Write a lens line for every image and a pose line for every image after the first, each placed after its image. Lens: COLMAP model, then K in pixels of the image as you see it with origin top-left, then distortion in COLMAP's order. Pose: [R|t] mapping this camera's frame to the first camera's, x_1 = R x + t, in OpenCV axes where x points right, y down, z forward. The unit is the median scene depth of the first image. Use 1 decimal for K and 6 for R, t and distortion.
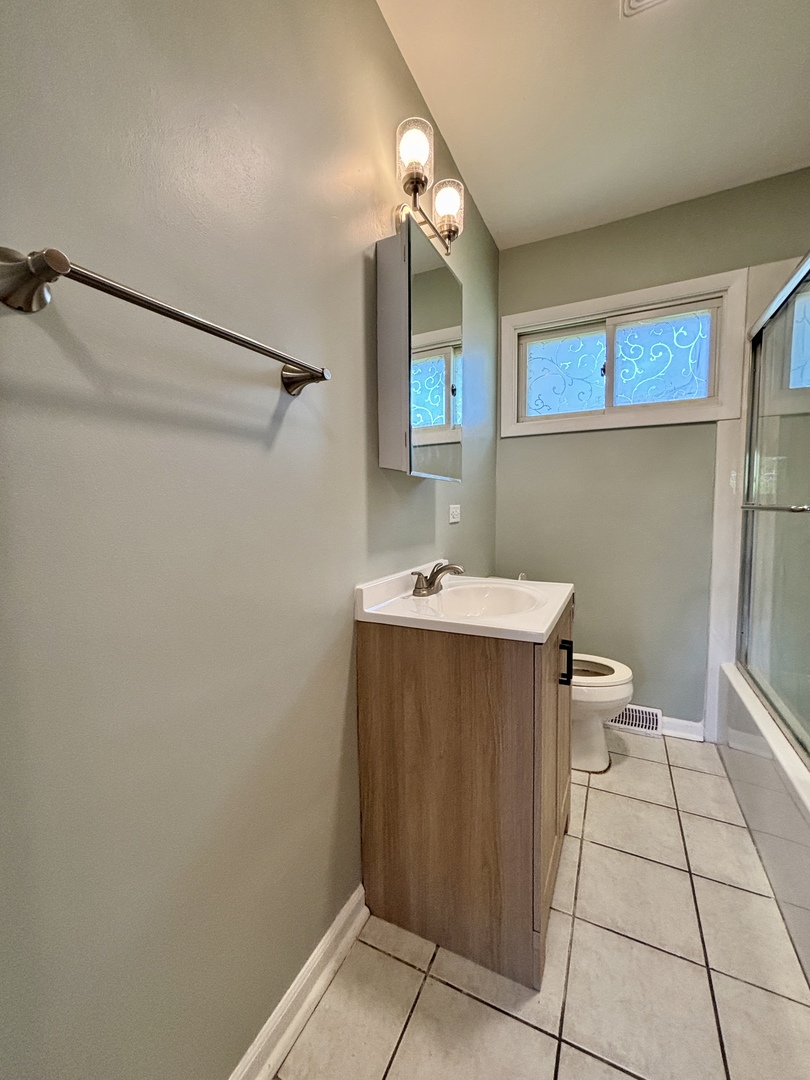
lens RADIAL K [[437.4, 0, 405.0], [0, 437.4, 540.0], [0, 0, 1]] dist [-0.000169, 0.000443]
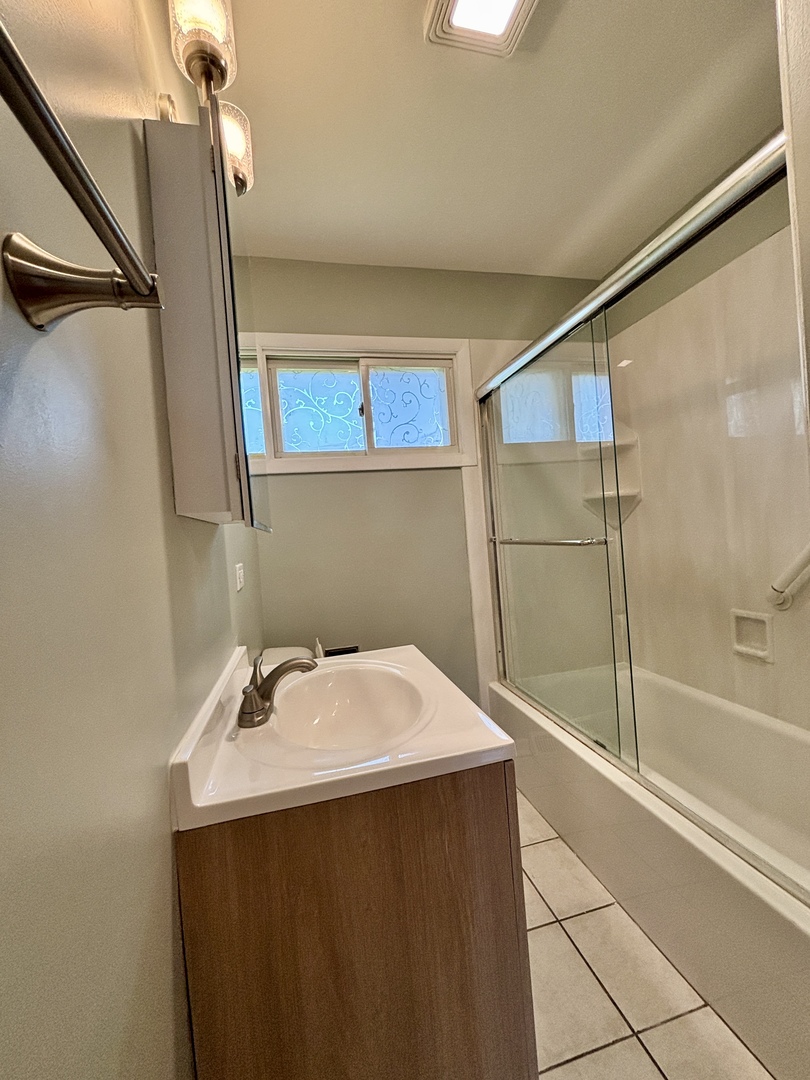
lens RADIAL K [[437.4, 0, 405.0], [0, 437.4, 540.0], [0, 0, 1]] dist [-0.000169, 0.000443]
pose [[0.760655, -0.060993, 0.646285, -0.136679], [0.121318, 0.991392, -0.049224, -0.053196], [-0.637719, 0.115848, 0.761507, 0.282892]]
